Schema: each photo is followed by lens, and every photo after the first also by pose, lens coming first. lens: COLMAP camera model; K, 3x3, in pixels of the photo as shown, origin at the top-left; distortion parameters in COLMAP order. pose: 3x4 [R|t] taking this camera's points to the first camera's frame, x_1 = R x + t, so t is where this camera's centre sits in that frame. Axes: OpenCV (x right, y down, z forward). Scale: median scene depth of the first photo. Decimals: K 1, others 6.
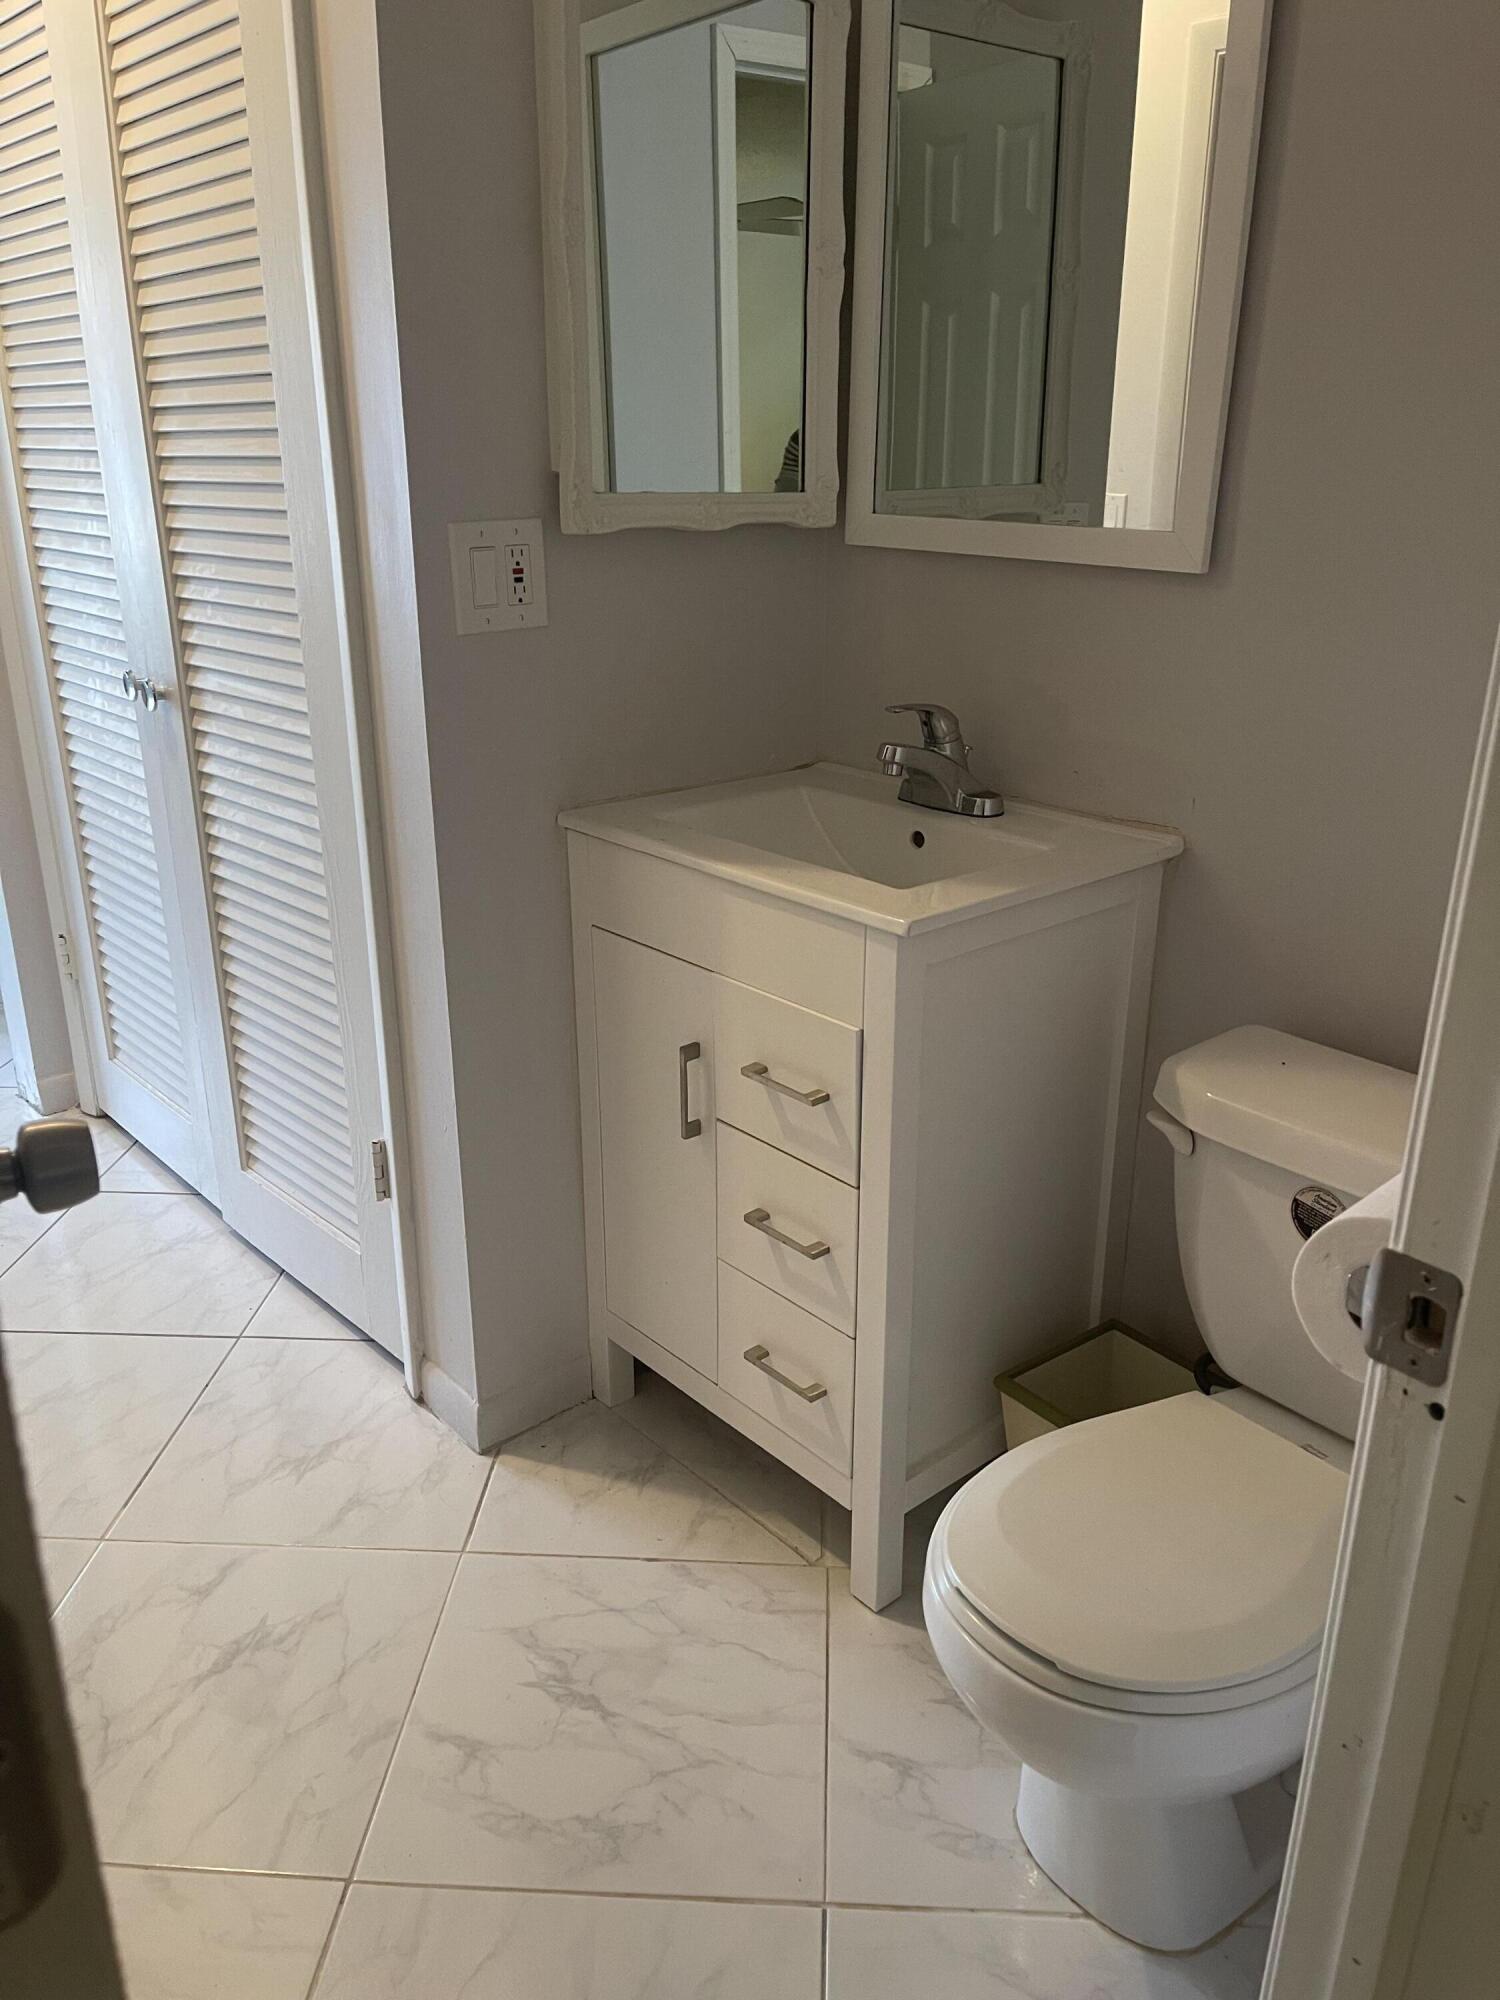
lens RADIAL K [[1461.9, 0, 743.5], [0, 1461.9, 962.9], [0, 0, 1]] dist [0.050318, -0.070741]
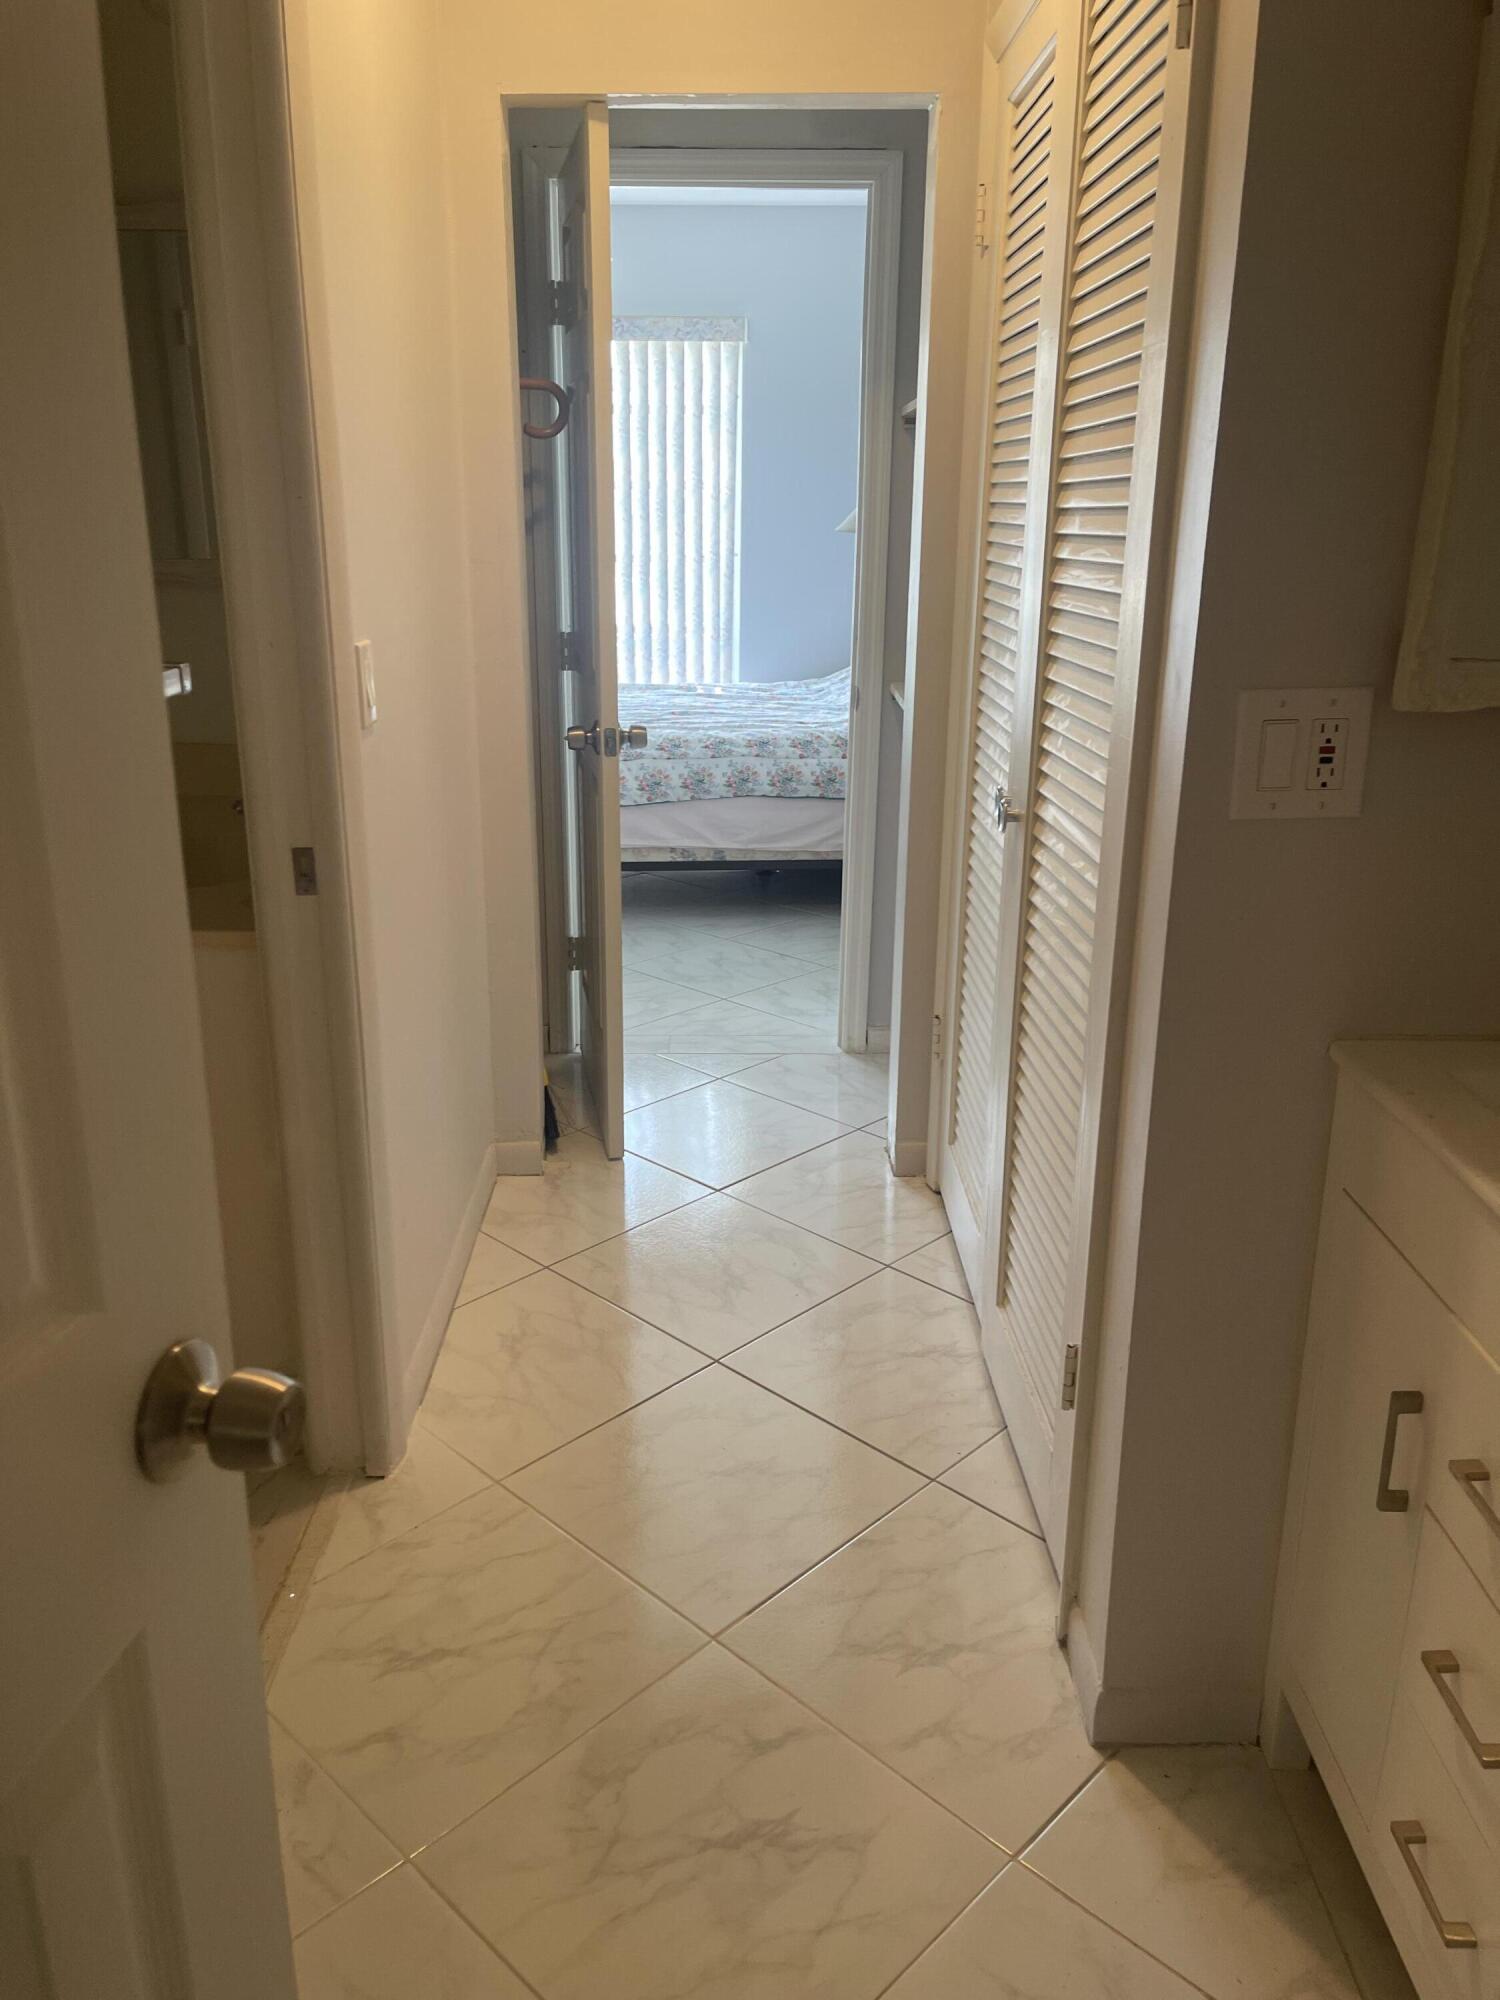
lens RADIAL K [[1461.9, 0, 743.5], [0, 1461.9, 962.9], [0, 0, 1]] dist [0.050318, -0.070741]
pose [[0.762364, 0.193884, -0.617422, 0.110687], [-0.225294, 0.973899, 0.027641, -0.089438], [0.606665, 0.118029, 0.786147, 0.155879]]
